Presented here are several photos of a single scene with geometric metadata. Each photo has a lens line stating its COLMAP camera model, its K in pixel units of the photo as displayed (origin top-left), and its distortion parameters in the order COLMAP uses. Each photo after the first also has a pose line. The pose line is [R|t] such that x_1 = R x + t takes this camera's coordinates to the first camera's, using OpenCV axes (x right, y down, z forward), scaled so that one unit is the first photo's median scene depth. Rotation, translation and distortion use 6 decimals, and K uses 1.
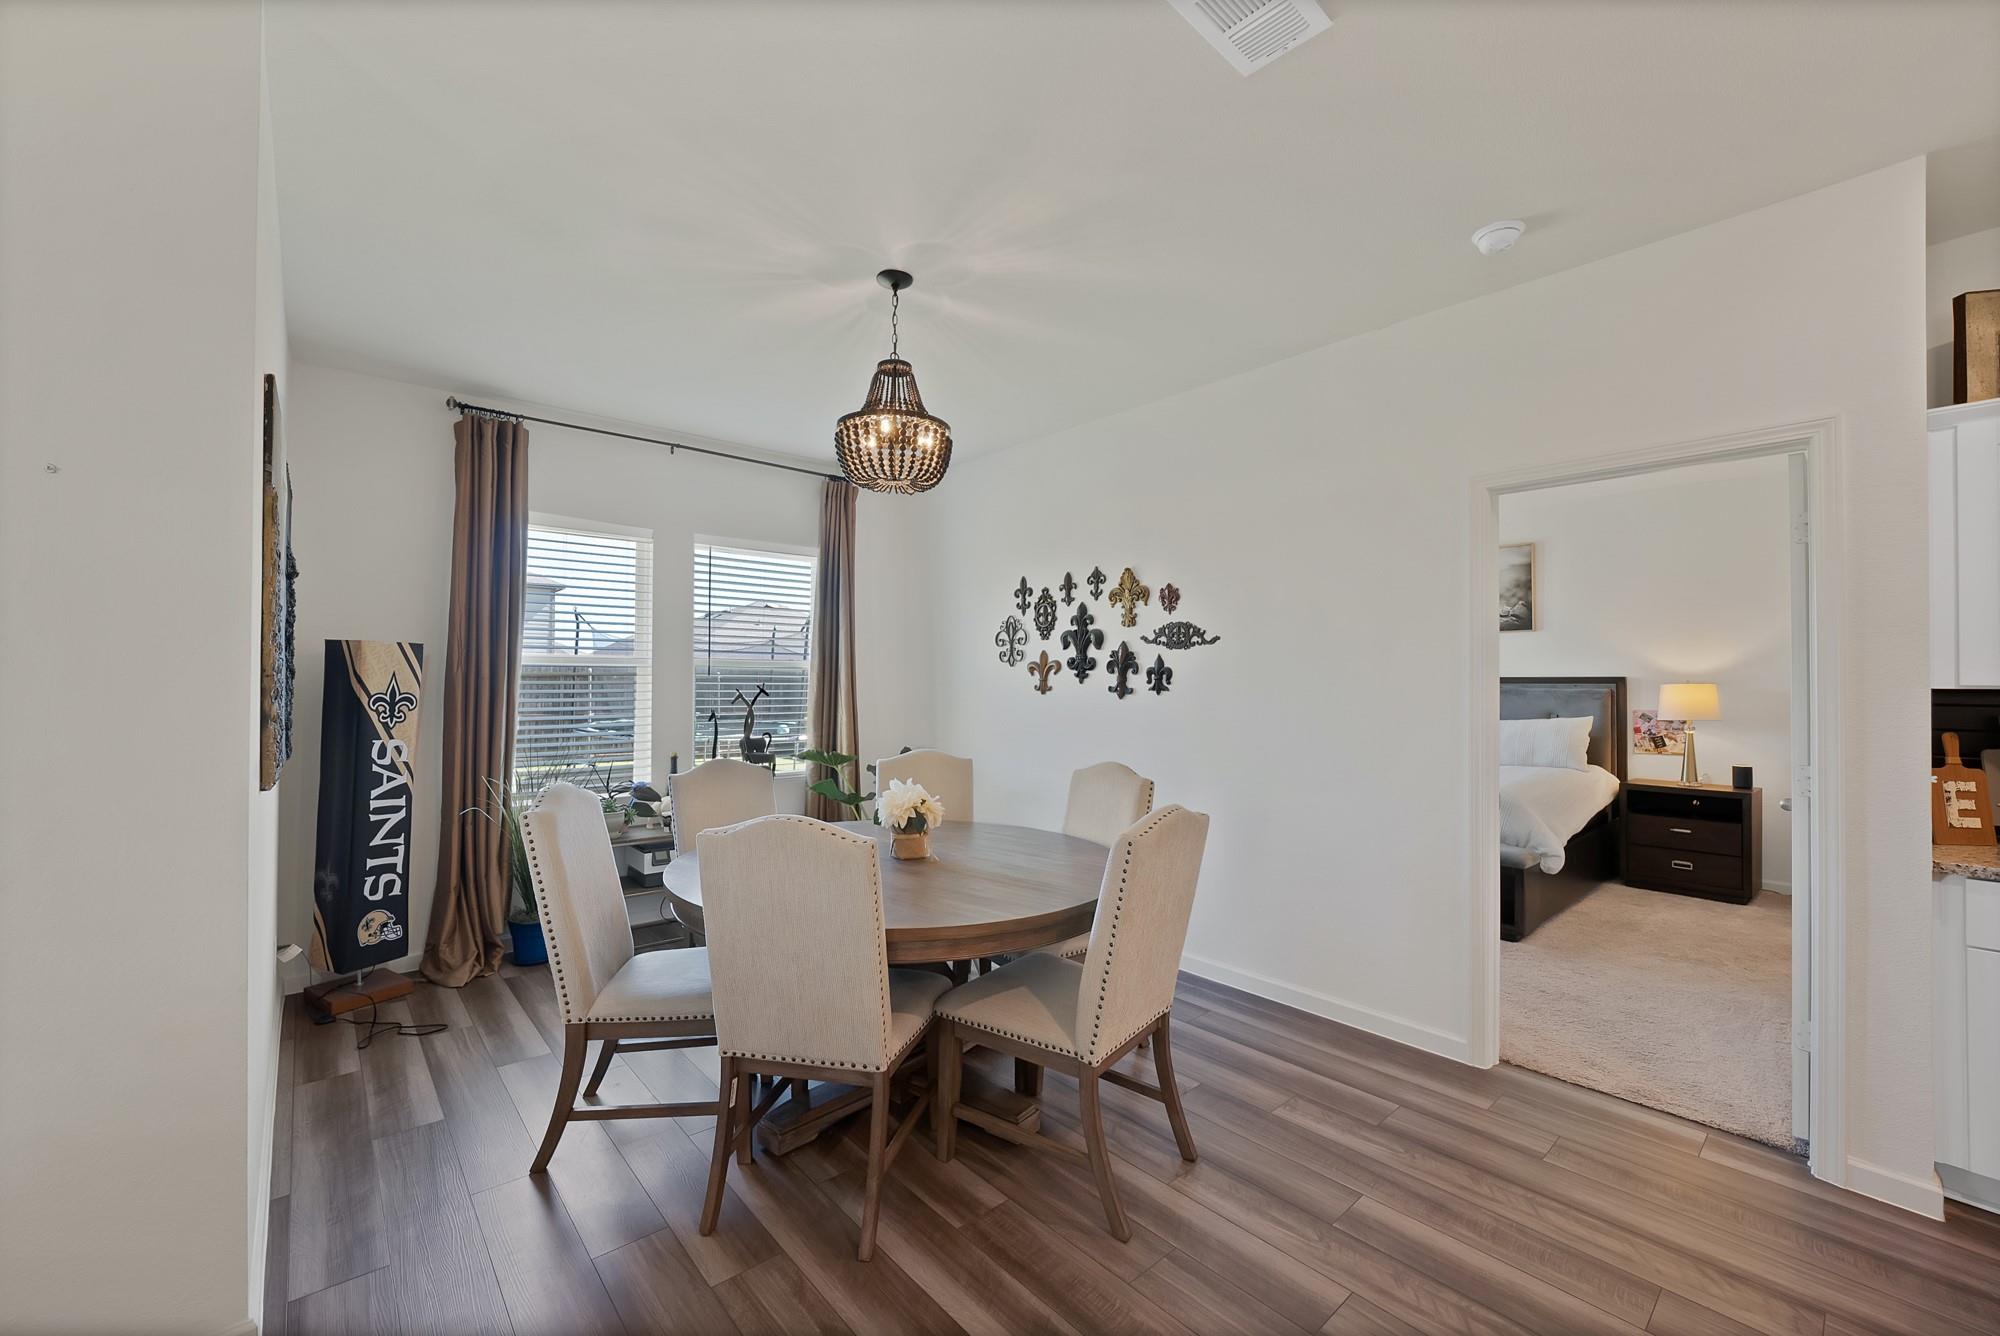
lens RADIAL K [[792.4, 0, 998.2], [0, 792.4, 673.7], [0, 0, 1]] dist [-0.002578, -0.000273]
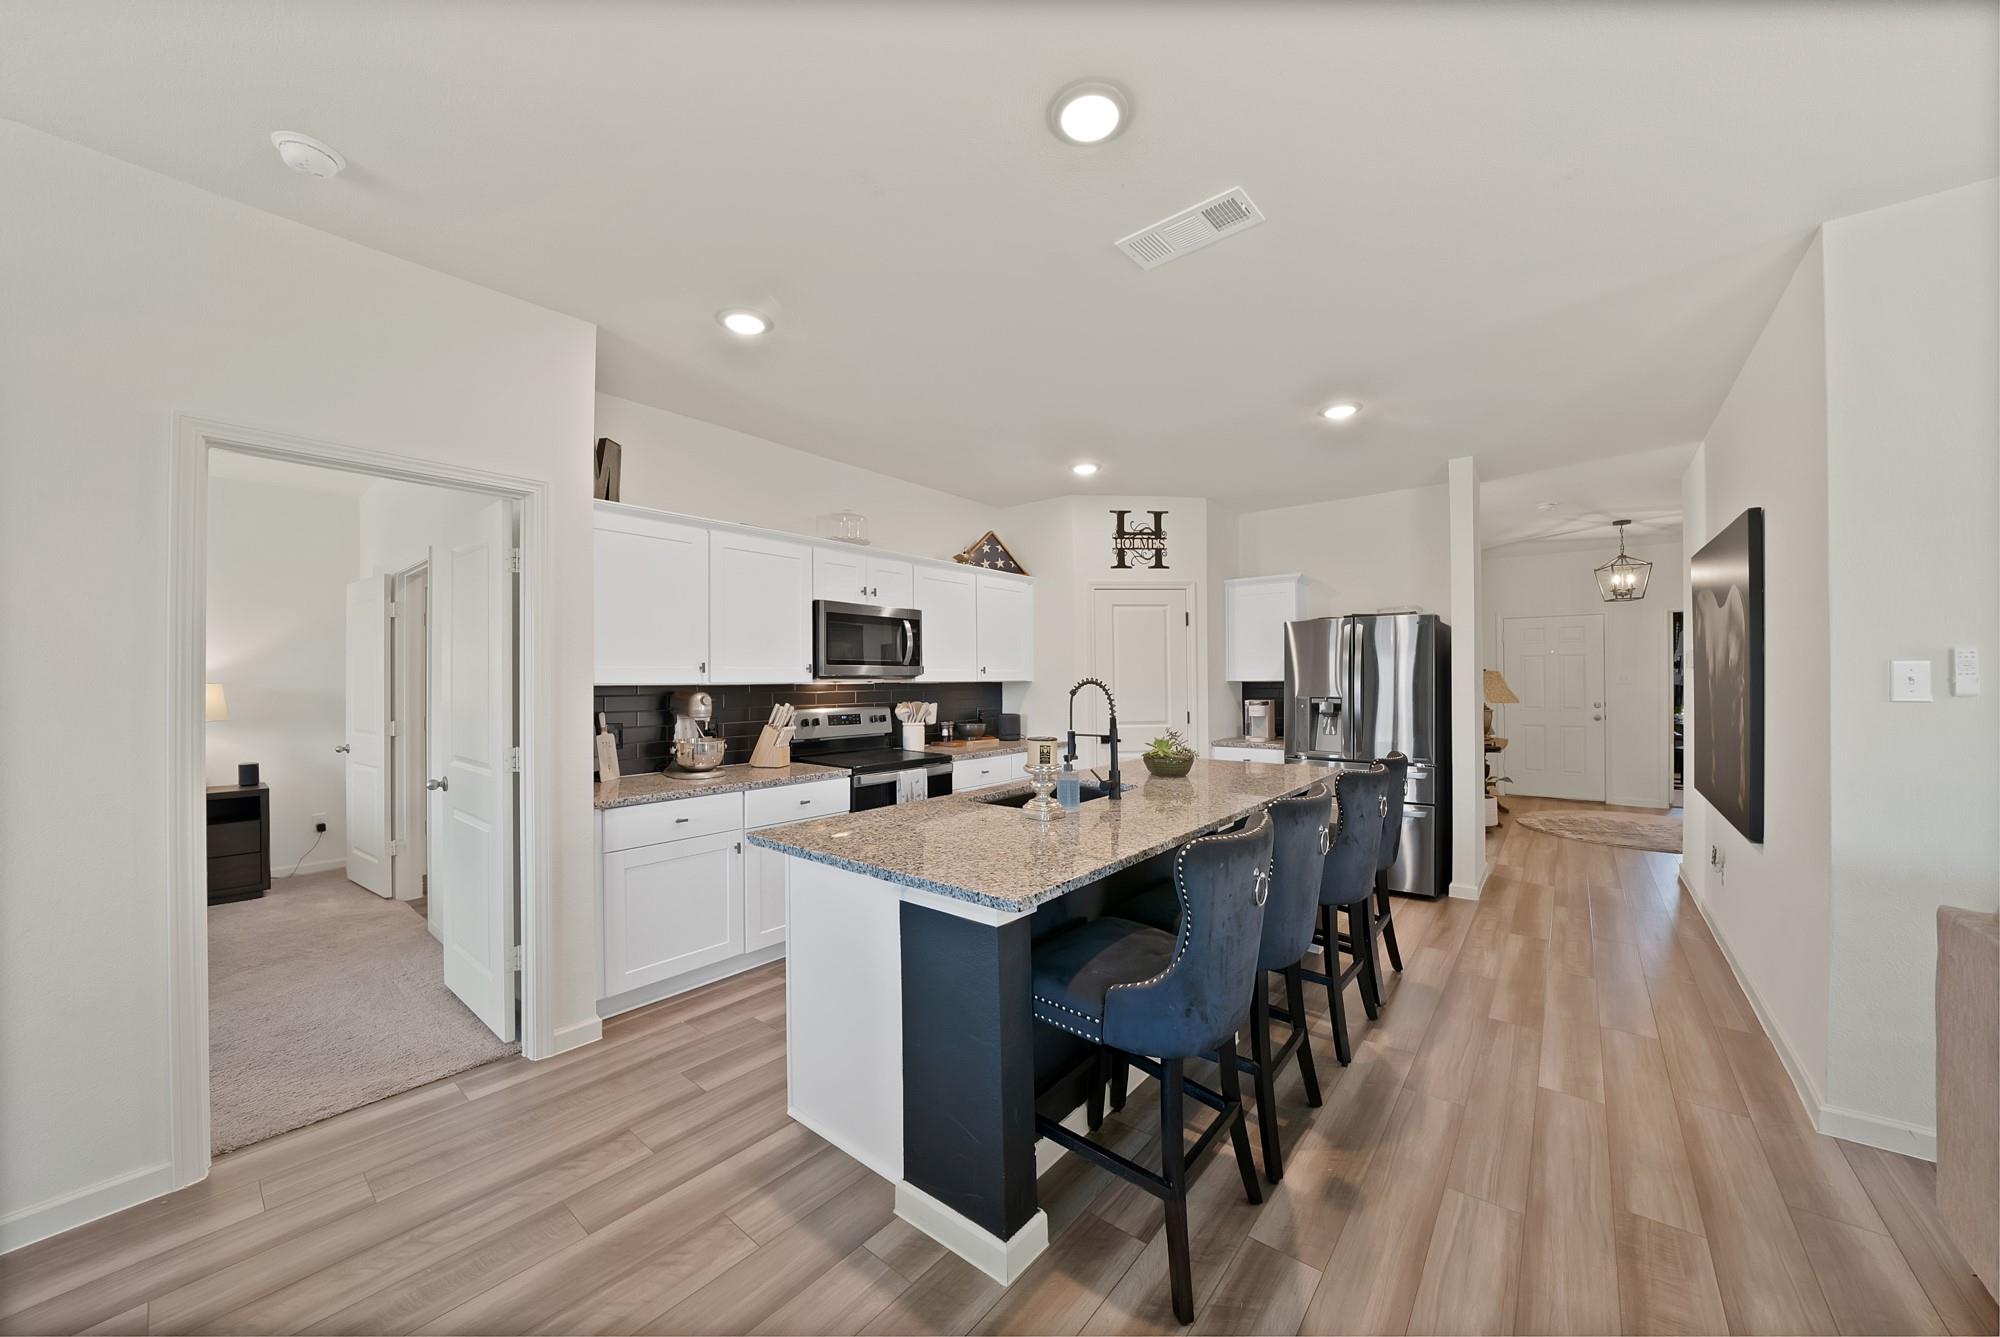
lens RADIAL K [[704.5, 0, 1003.3], [0, 704.5, 671.0], [0, 0, 1]] dist [-0.019244, 0.000144]
pose [[-0.158979, 0.007415, 0.987254, -0.235590], [-0.003703, 0.999960, -0.008107, 0.000926], [-0.987275, -0.004945, -0.158945, 0.444529]]
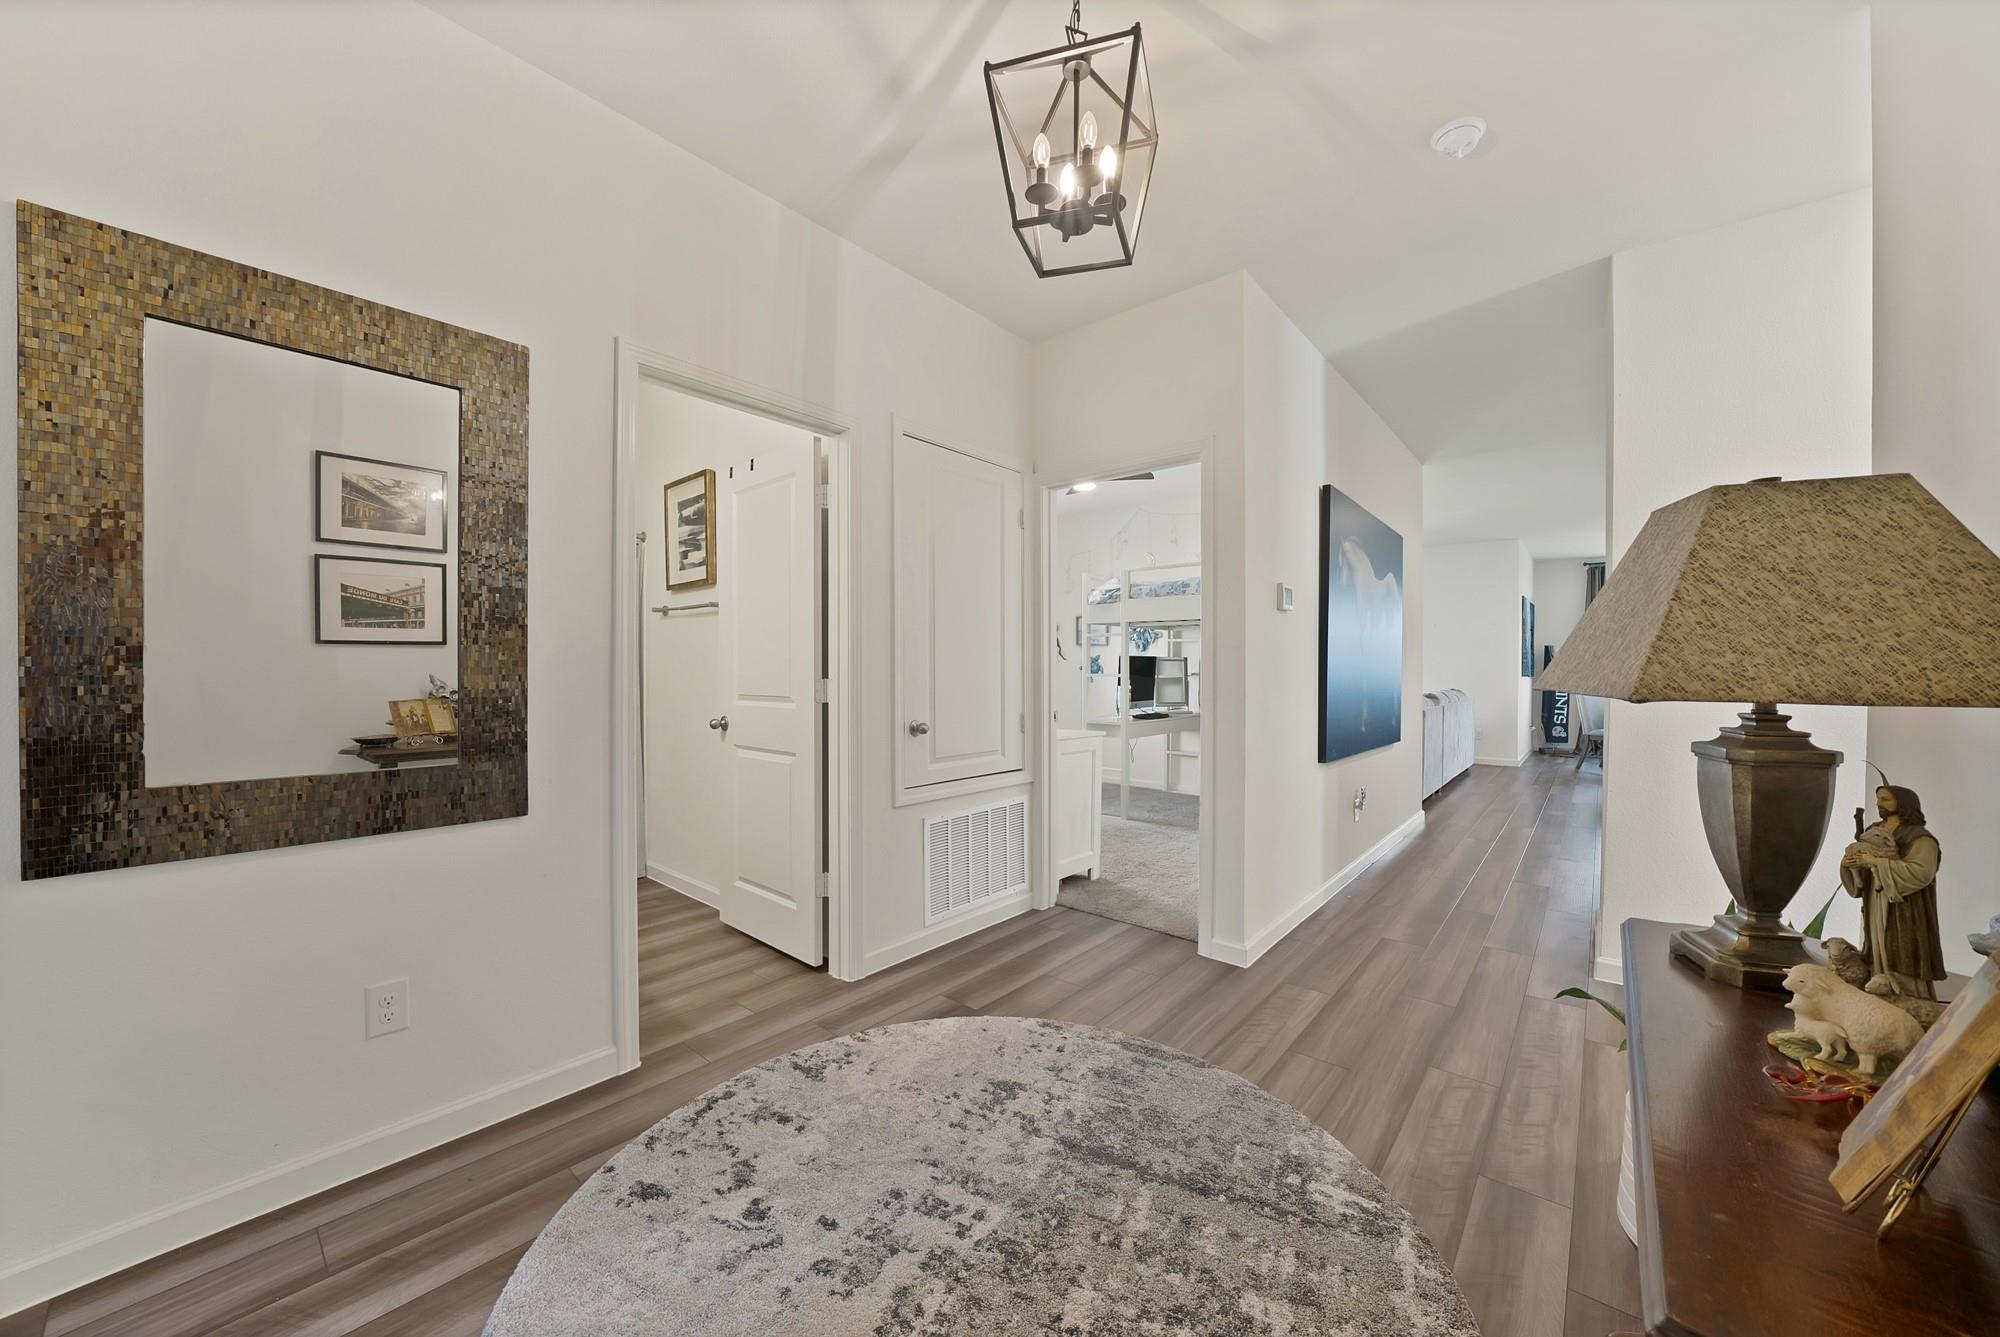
lens RADIAL K [[704.5, 0, 1001.1], [0, 704.5, 670.0], [0, 0, 1]] dist [-0.019244, 0.000144]
pose [[0.139006, 0.005809, -0.990275, 1.501017], [0.002493, 0.999978, 0.006215, 0.034246], [0.990288, -0.003332, 0.138988, -1.449988]]
